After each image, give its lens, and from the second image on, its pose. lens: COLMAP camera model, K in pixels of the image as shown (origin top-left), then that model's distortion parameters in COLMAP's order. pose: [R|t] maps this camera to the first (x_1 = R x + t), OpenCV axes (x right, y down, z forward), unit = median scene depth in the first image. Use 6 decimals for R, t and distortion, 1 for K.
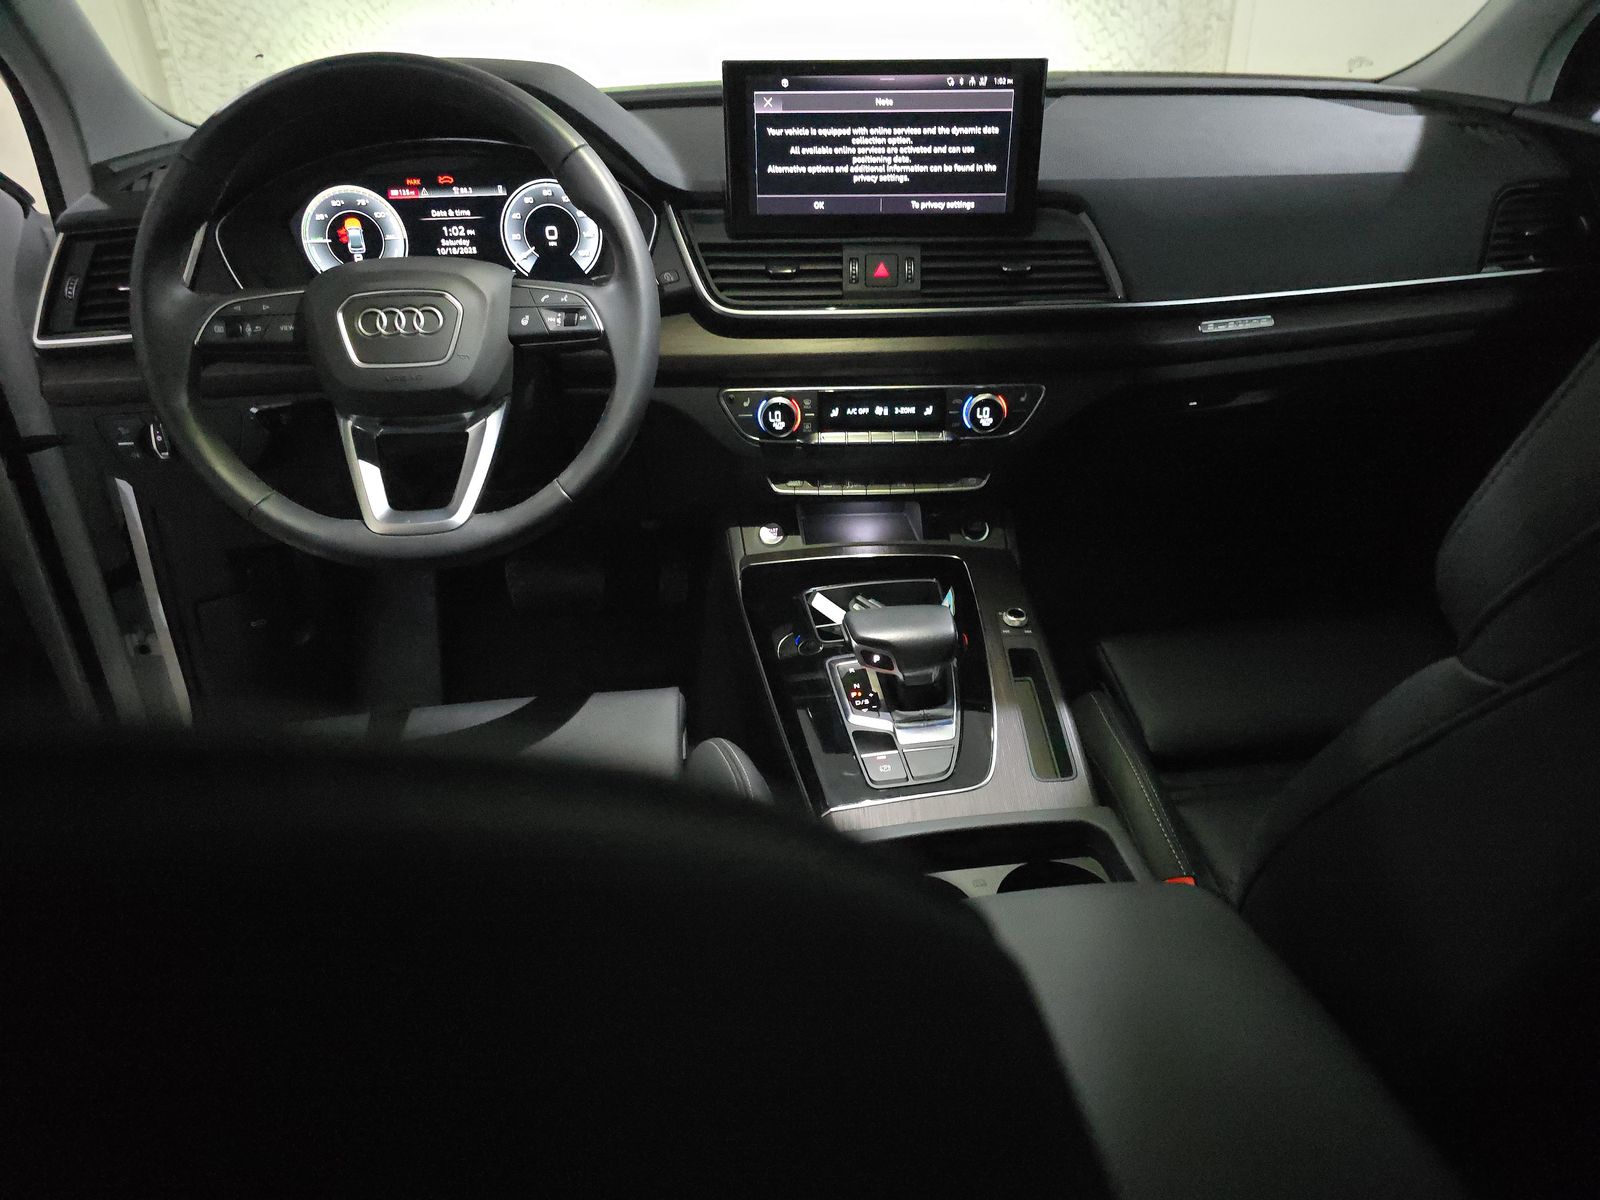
lens RADIAL K [[983.9, 0, 800.0], [0, 983.9, 600.0], [0, 0, 1]] dist [0.000175, -0.034073]
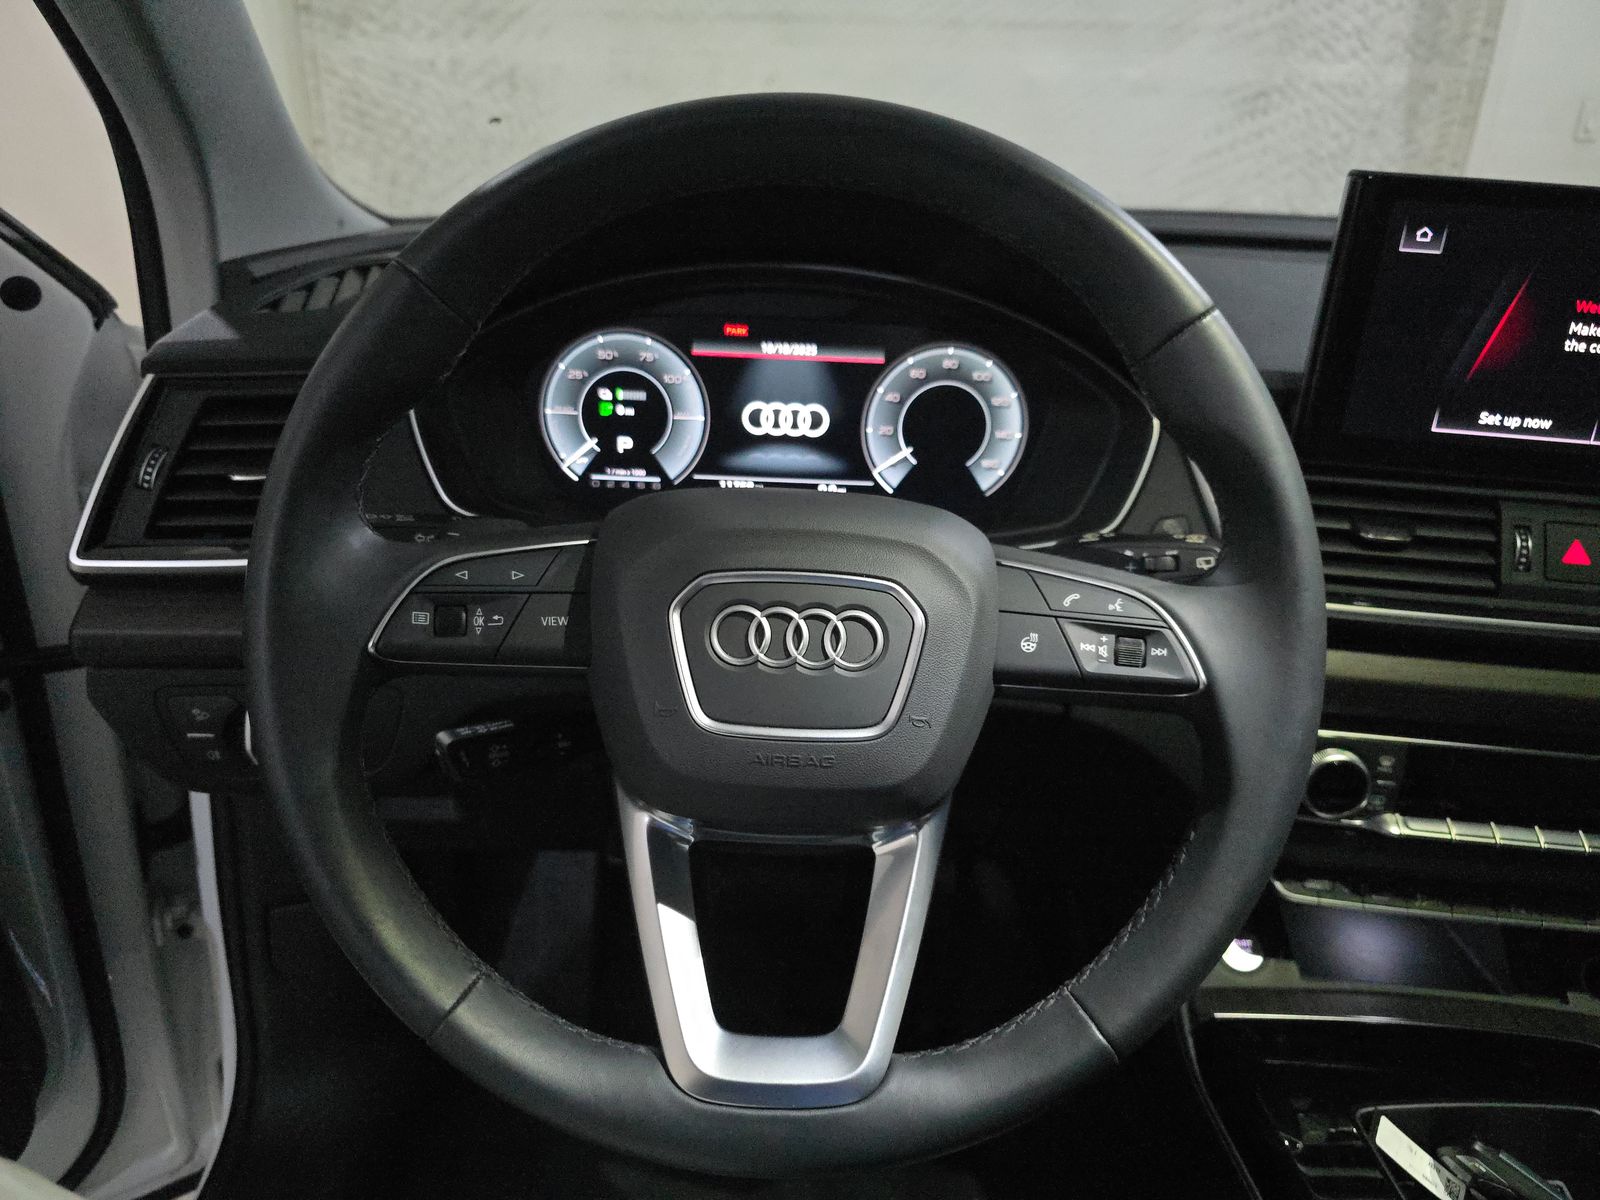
lens RADIAL K [[1054.9, 0, 800.0], [0, 1054.9, 600.0], [0, 0, 1]] dist [-0.000551, -0.049767]
pose [[0.992059, 0.092250, -0.085493, -0.322383], [-0.102927, 0.986117, -0.130308, -0.208801], [0.072285, 0.138072, 0.987781, 0.441568]]
